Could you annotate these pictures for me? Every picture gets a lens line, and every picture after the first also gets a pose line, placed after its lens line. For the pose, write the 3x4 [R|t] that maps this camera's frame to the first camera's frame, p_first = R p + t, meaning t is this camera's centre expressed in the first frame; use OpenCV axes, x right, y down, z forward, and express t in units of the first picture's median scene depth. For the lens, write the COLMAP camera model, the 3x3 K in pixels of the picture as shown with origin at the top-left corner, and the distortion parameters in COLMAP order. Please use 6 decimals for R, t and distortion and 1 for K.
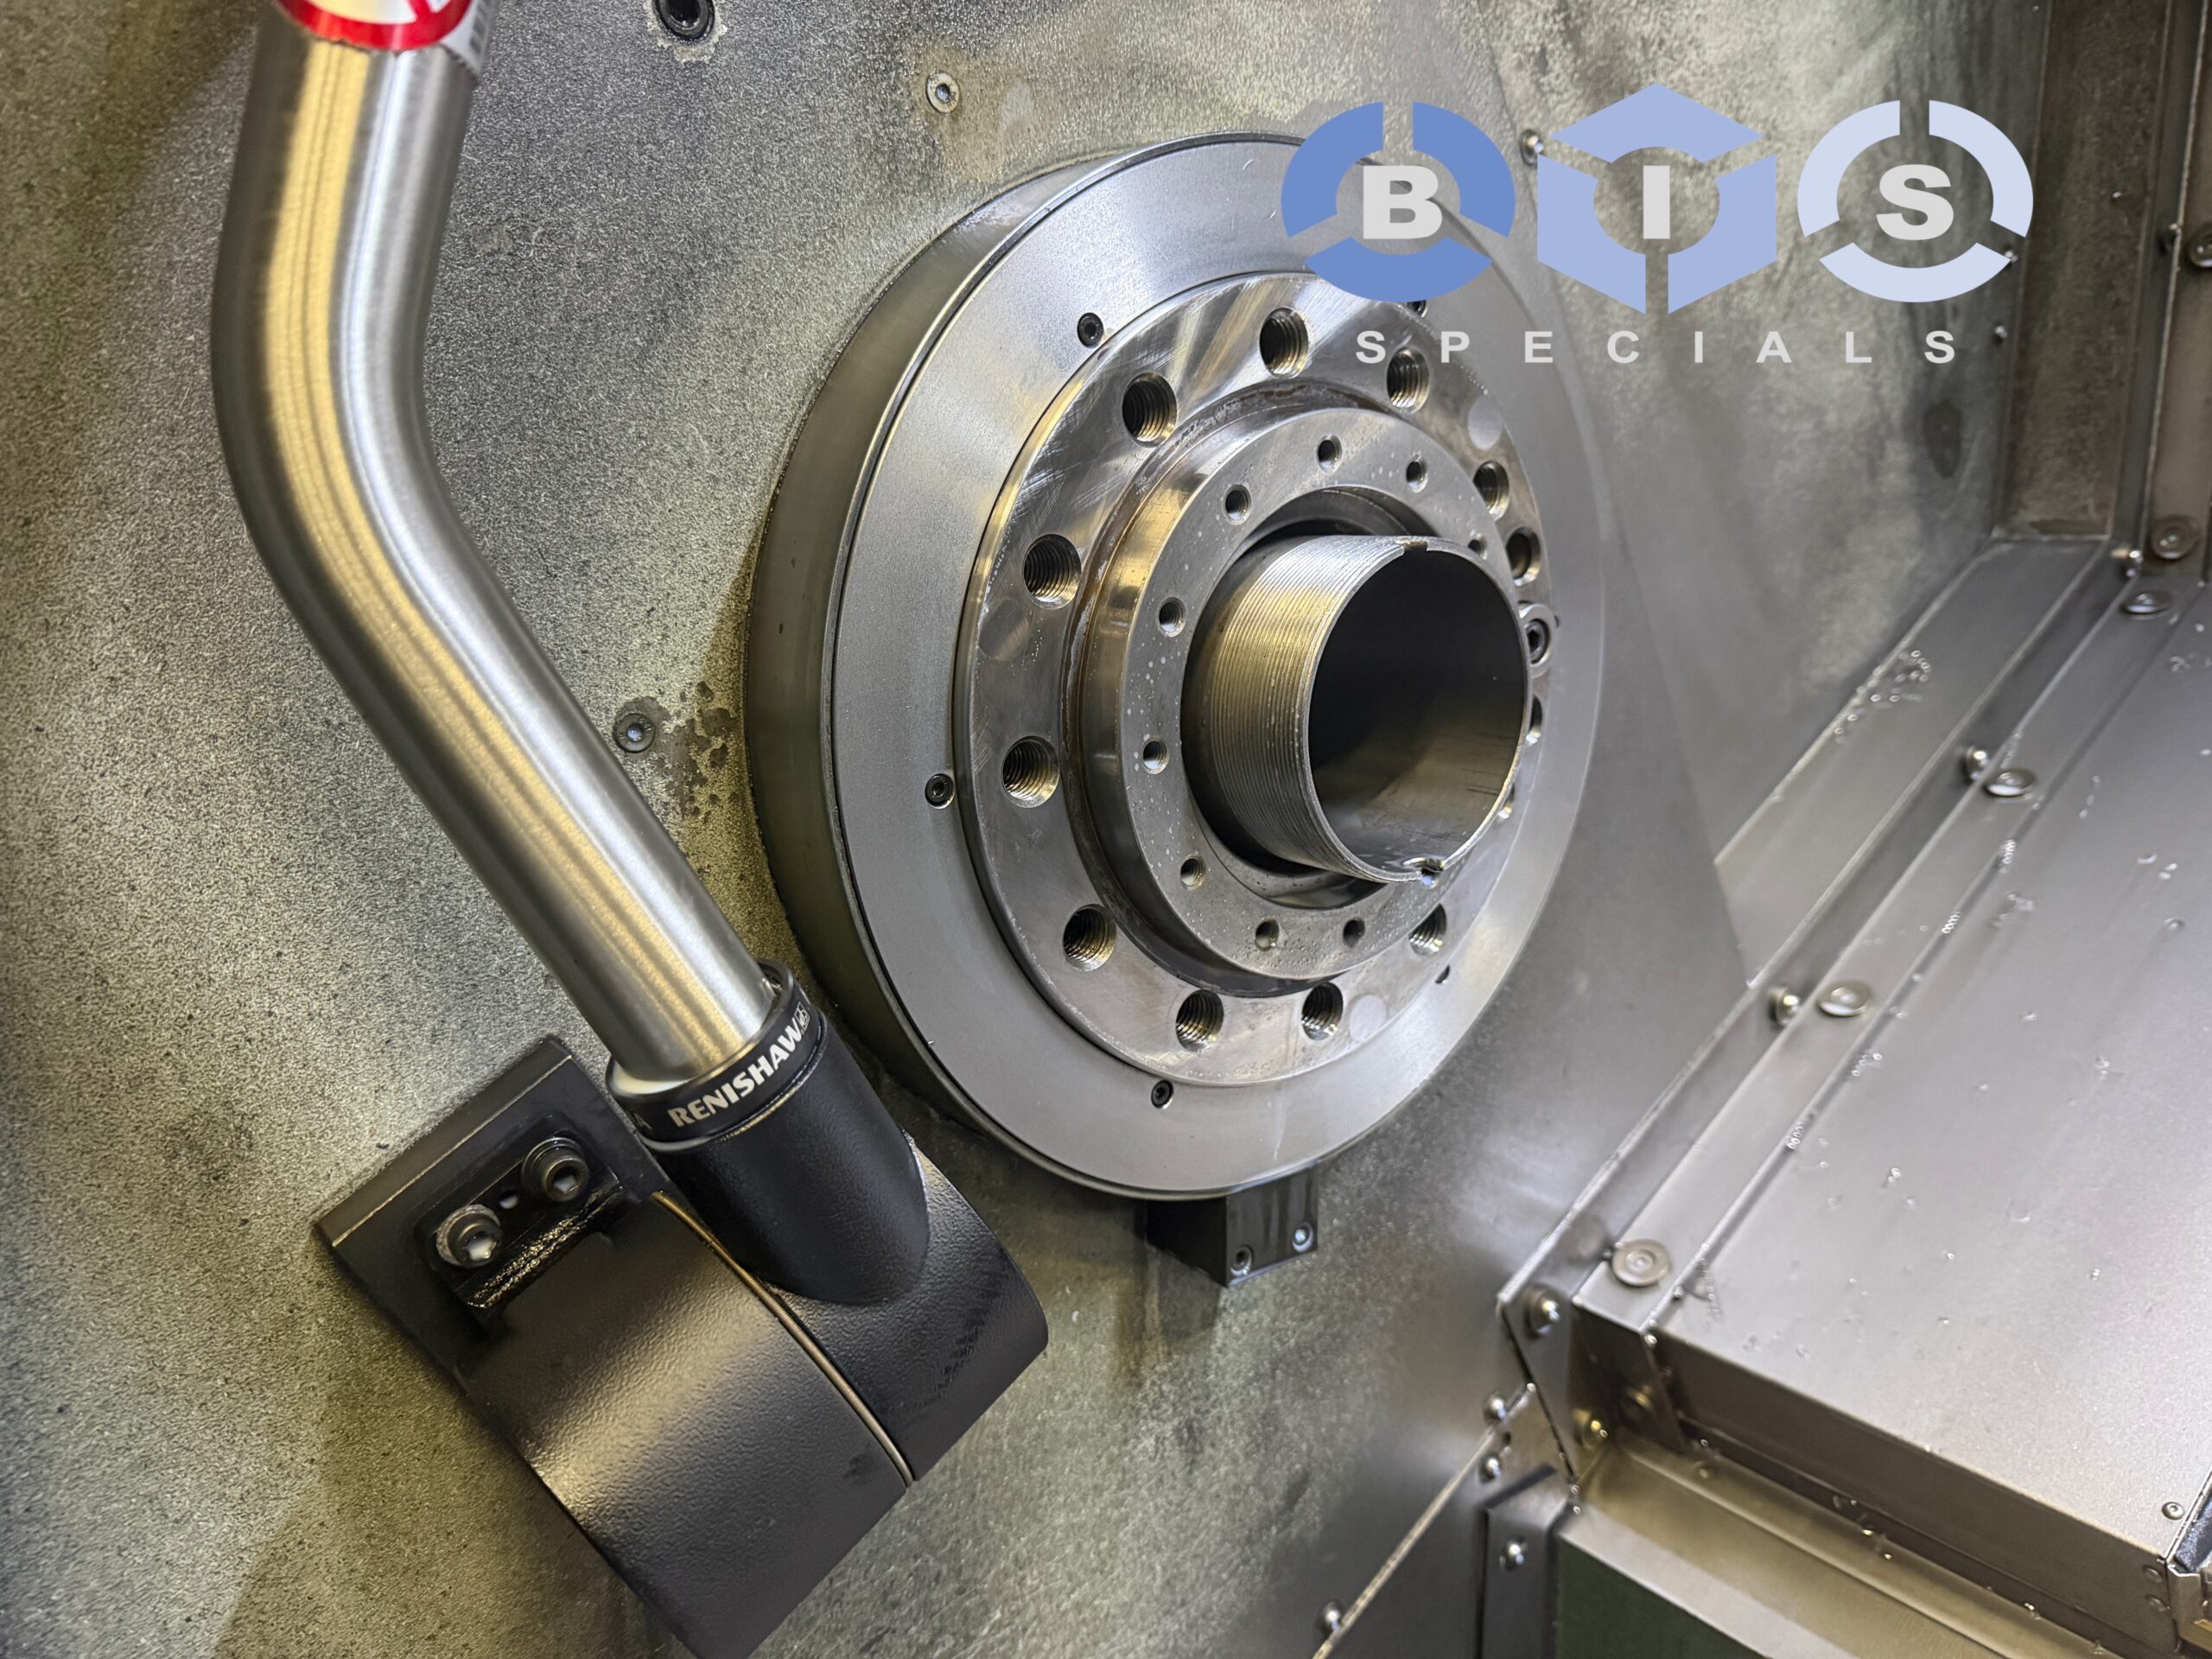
lens RADIAL K [[1591.8, 0, 1090.6], [0, 1591.8, 830.2], [0, 0, 1]] dist [-0.022587, 0.001295]
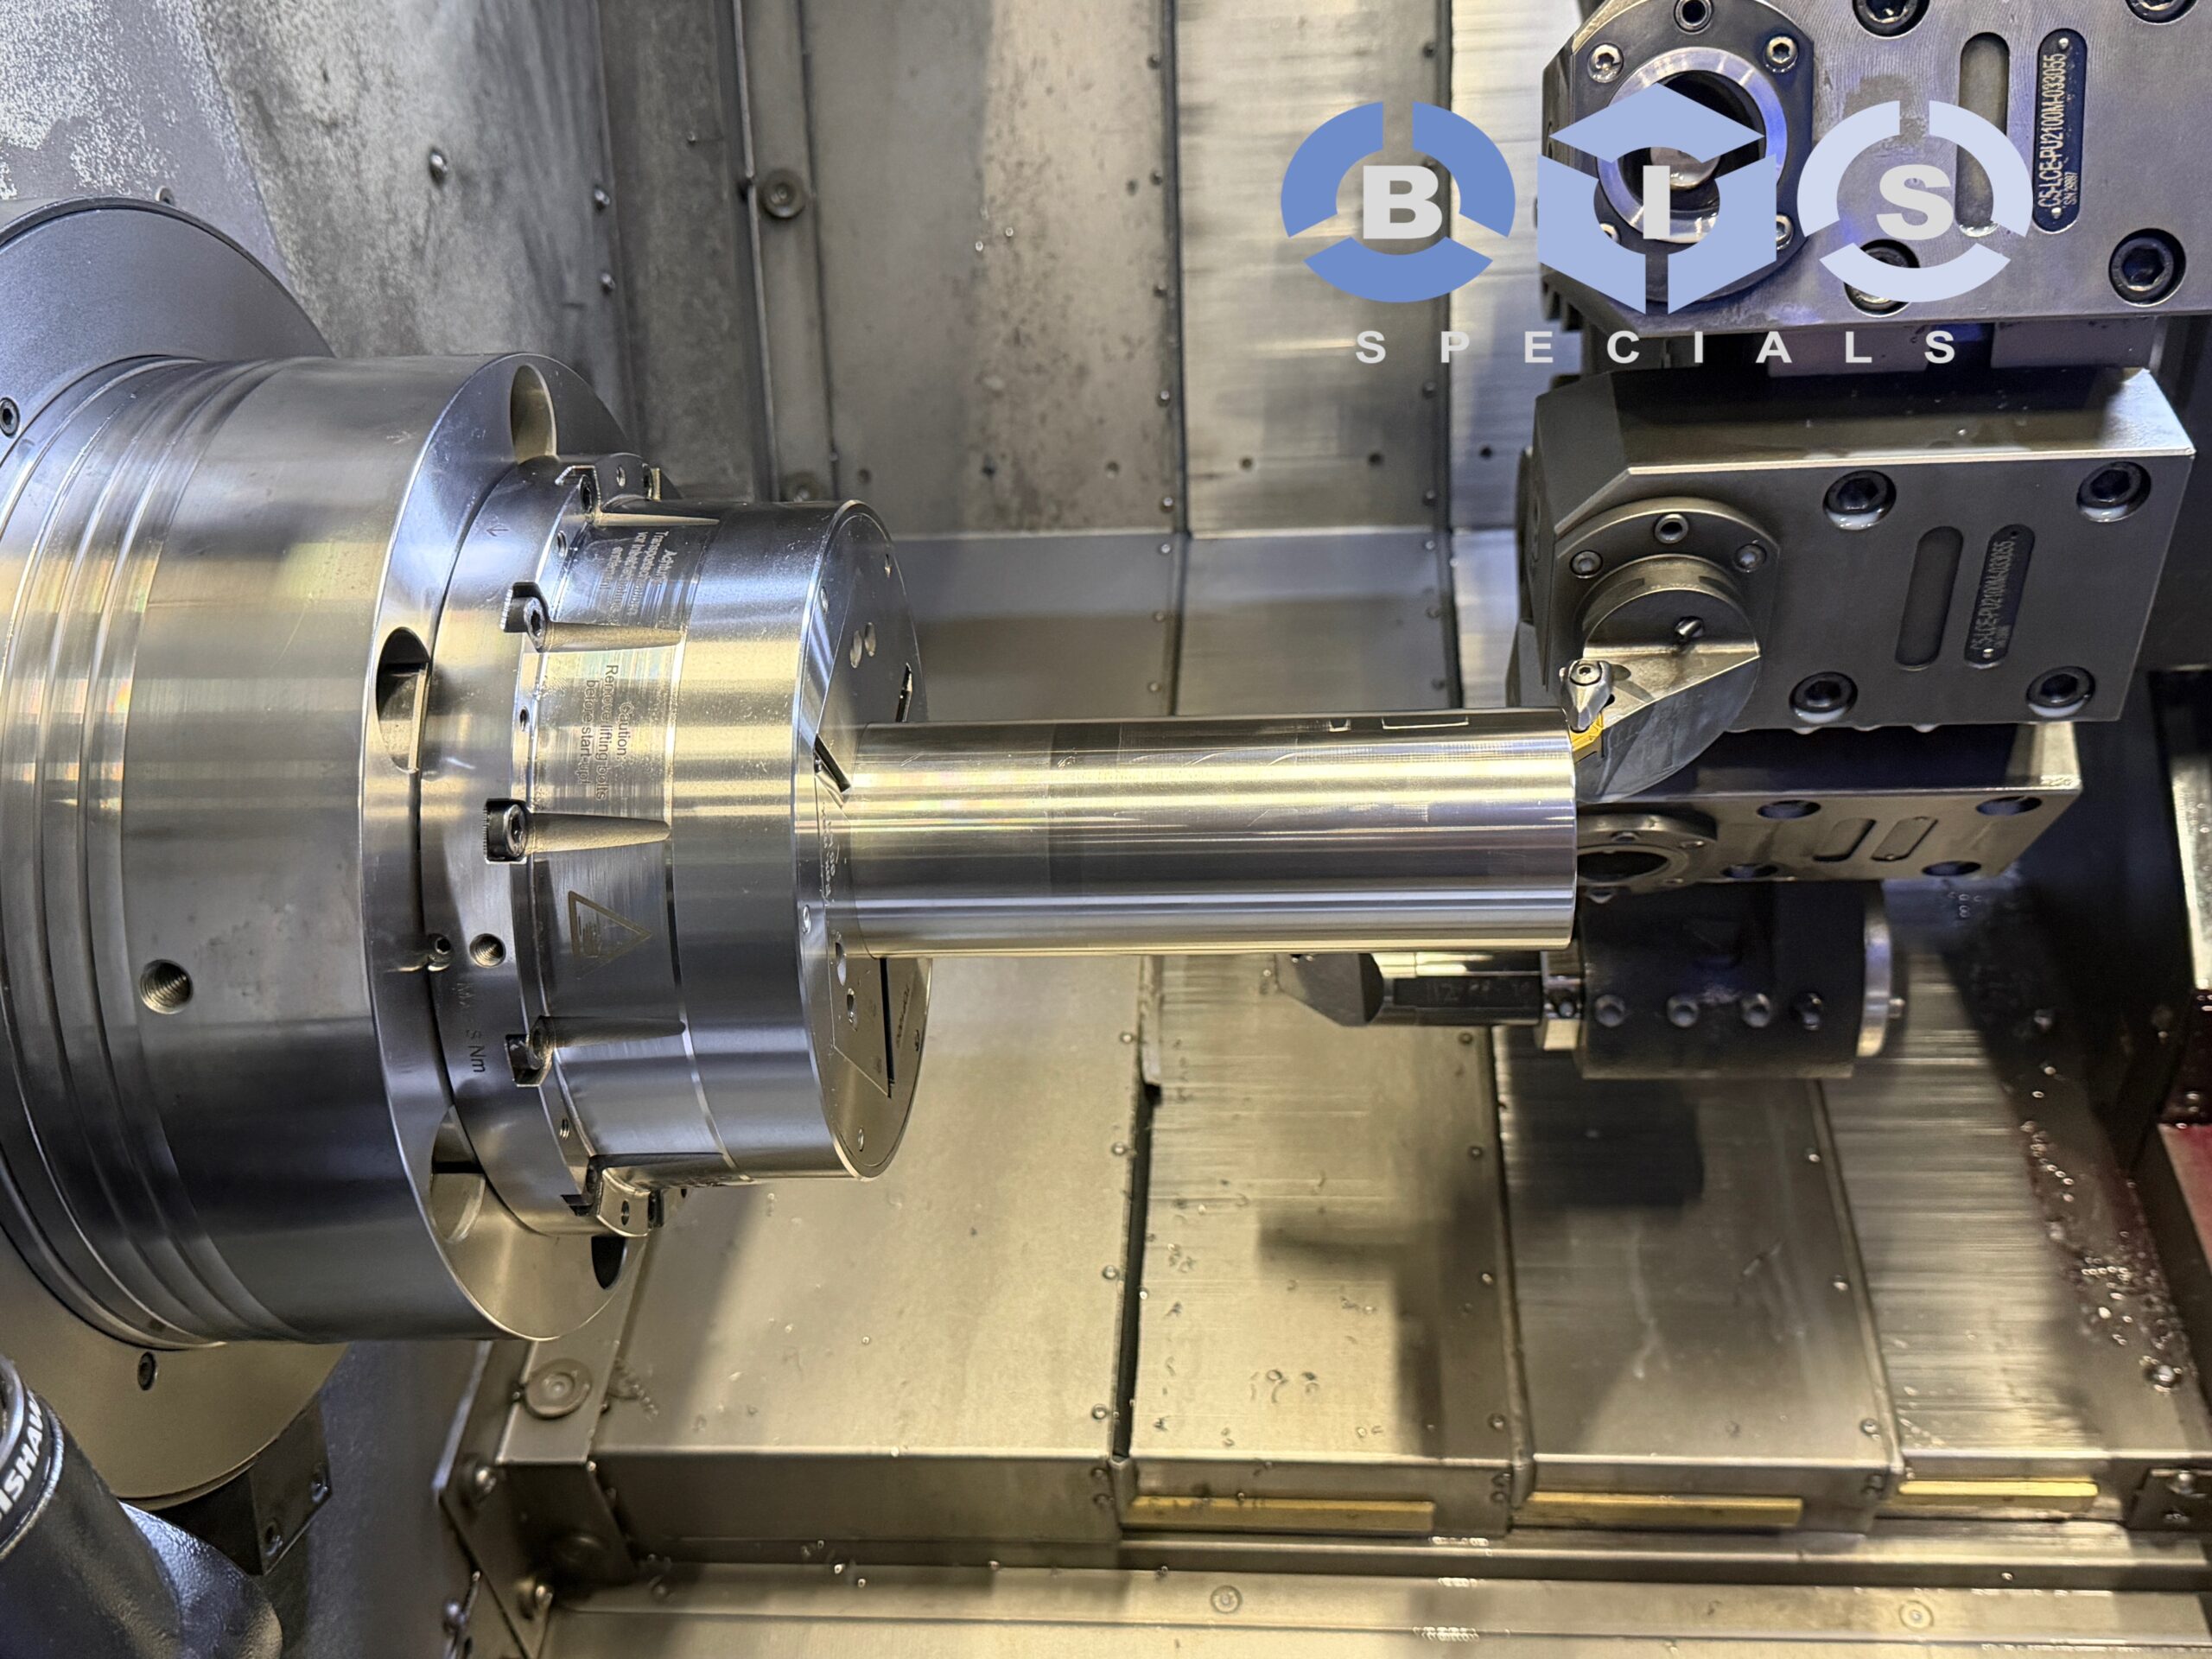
lens RADIAL K [[2190.7, 0, 1099.6], [0, 2190.7, 844.7], [0, 0, 1]] dist [0.106290, -0.273136]
pose [[0.681050, -0.187987, 0.707694, -0.252549], [0.184480, 0.979358, 0.082616, -0.066677], [-0.708617, 0.074290, 0.701672, -0.093043]]
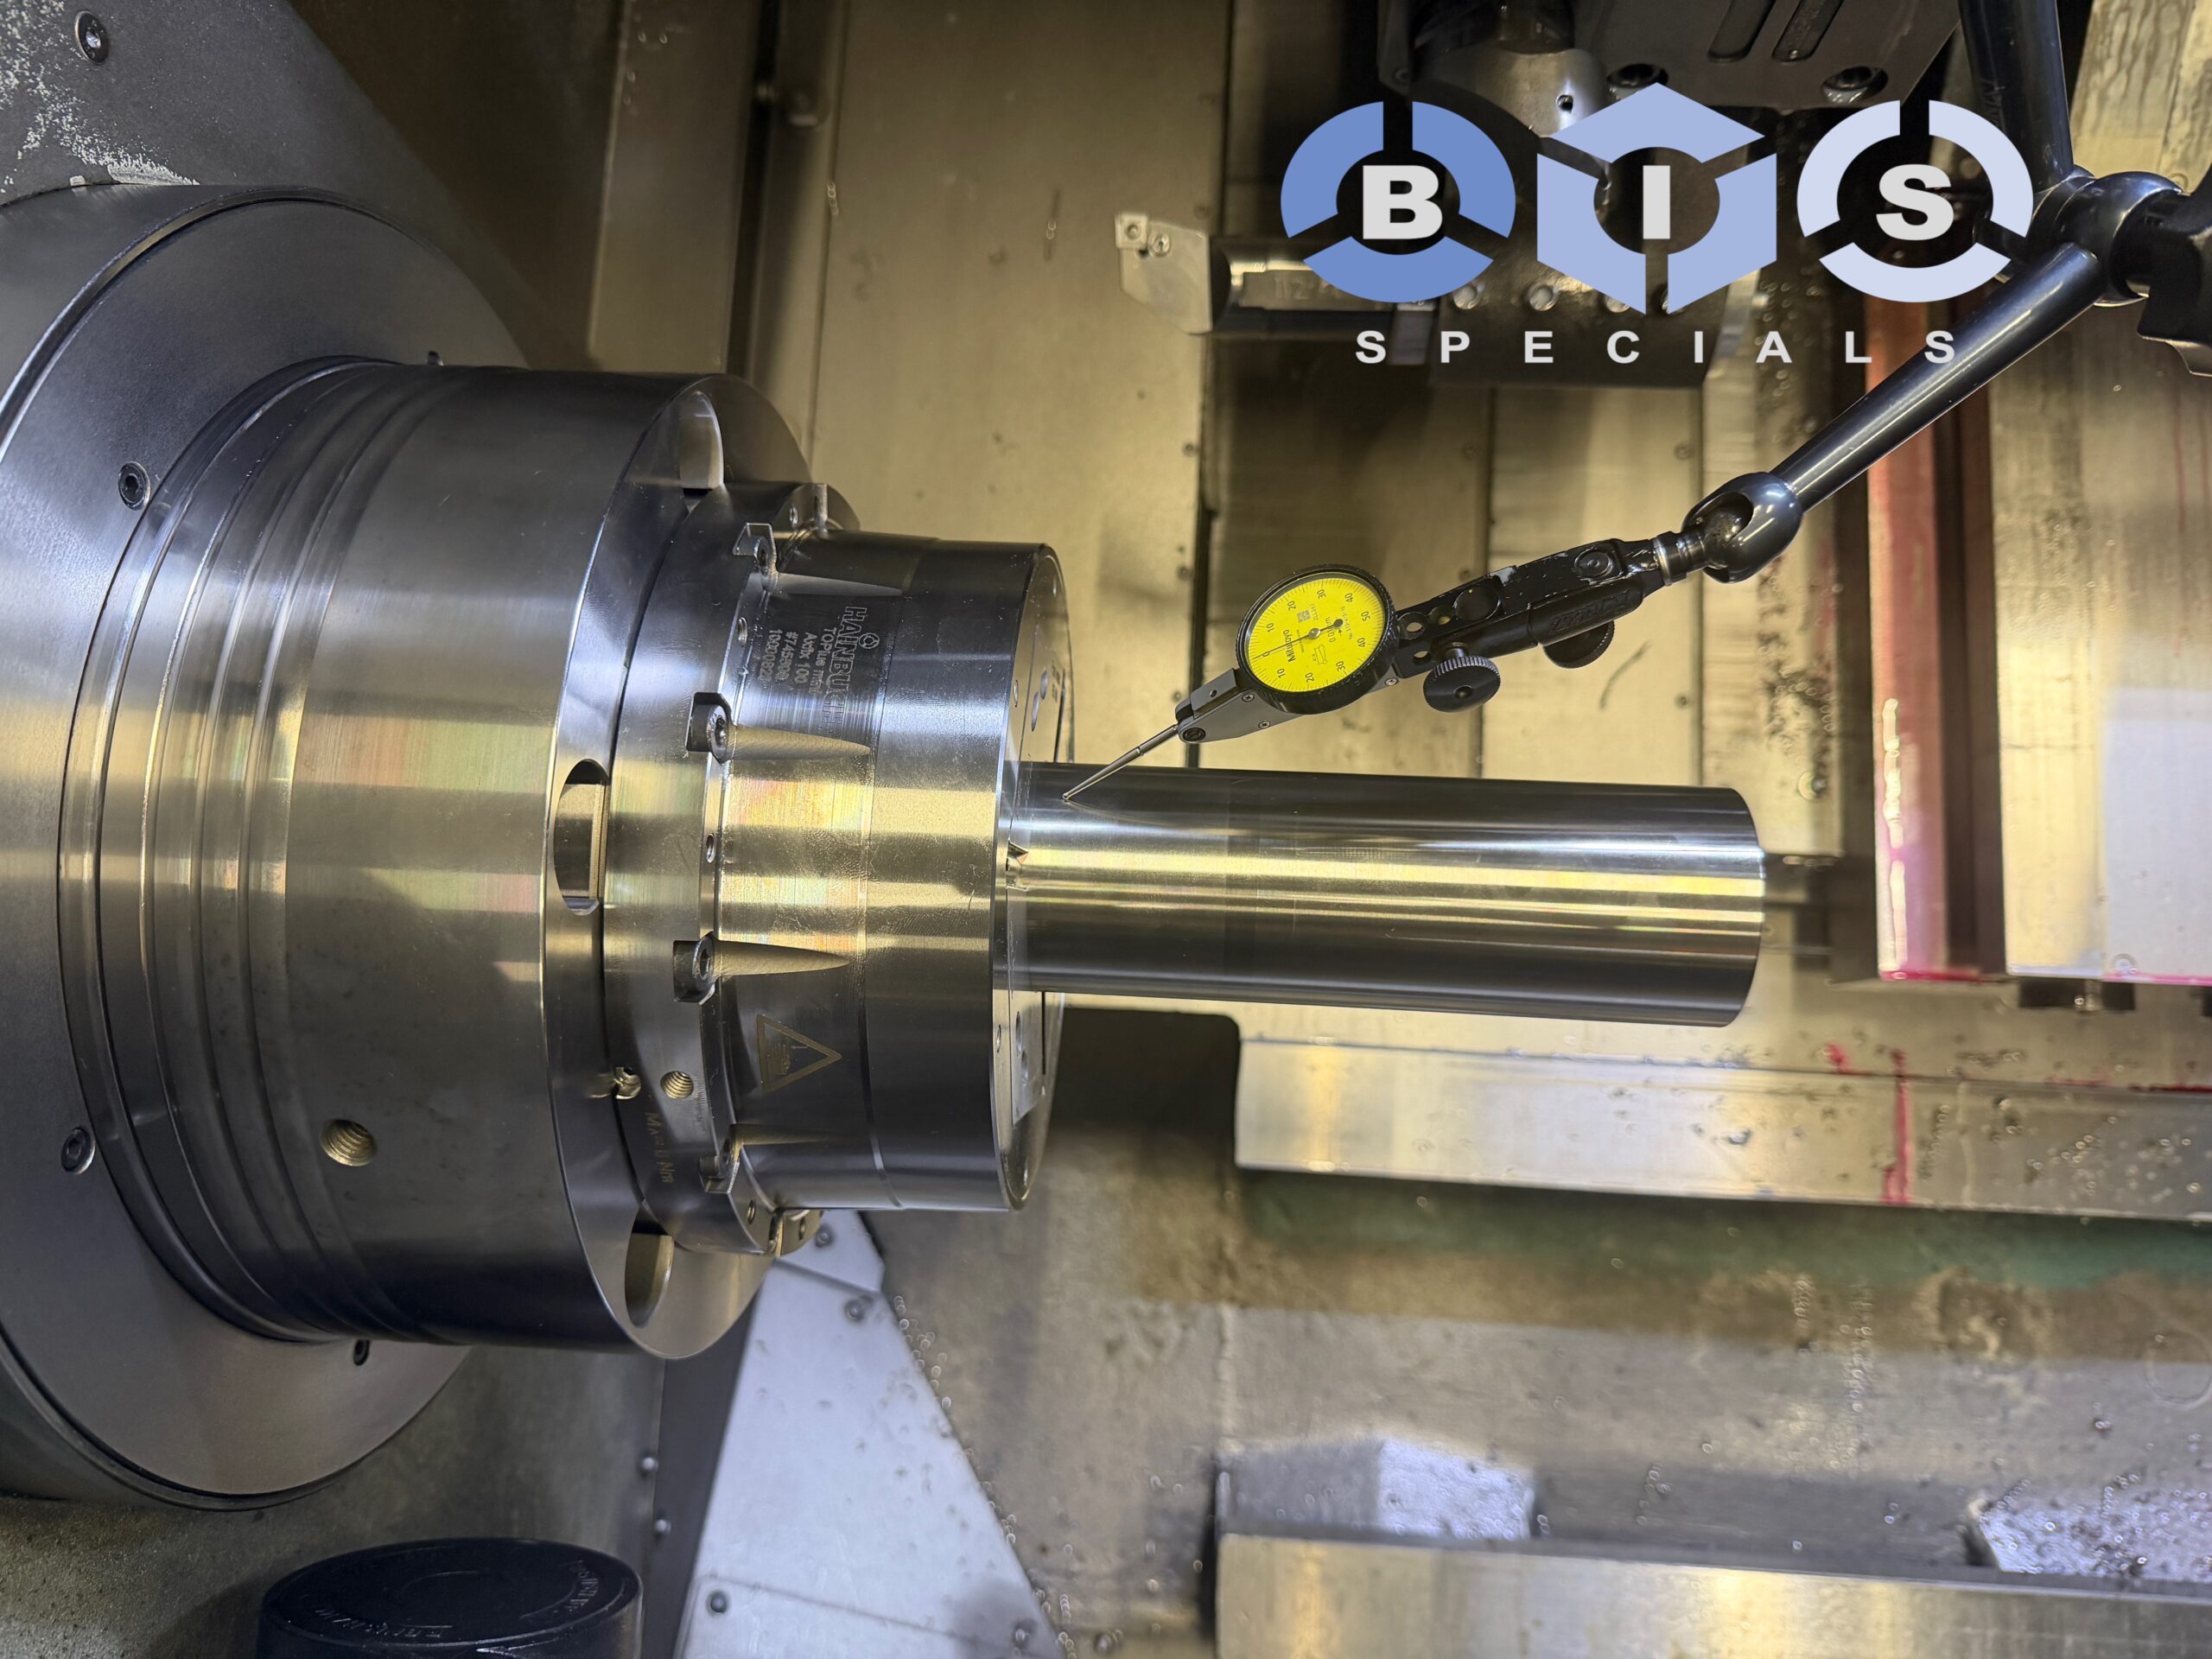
lens RADIAL K [[1629.6, 0, 1106.0], [0, 1629.6, 829.5], [0, 0, 1]] dist [-0.009217, 0.000759]
pose [[0.666398, -0.589690, 0.456267, -0.008226], [0.175778, 0.718955, 0.672462, -0.408791], [-0.724580, -0.367926, 0.582765, 0.147784]]
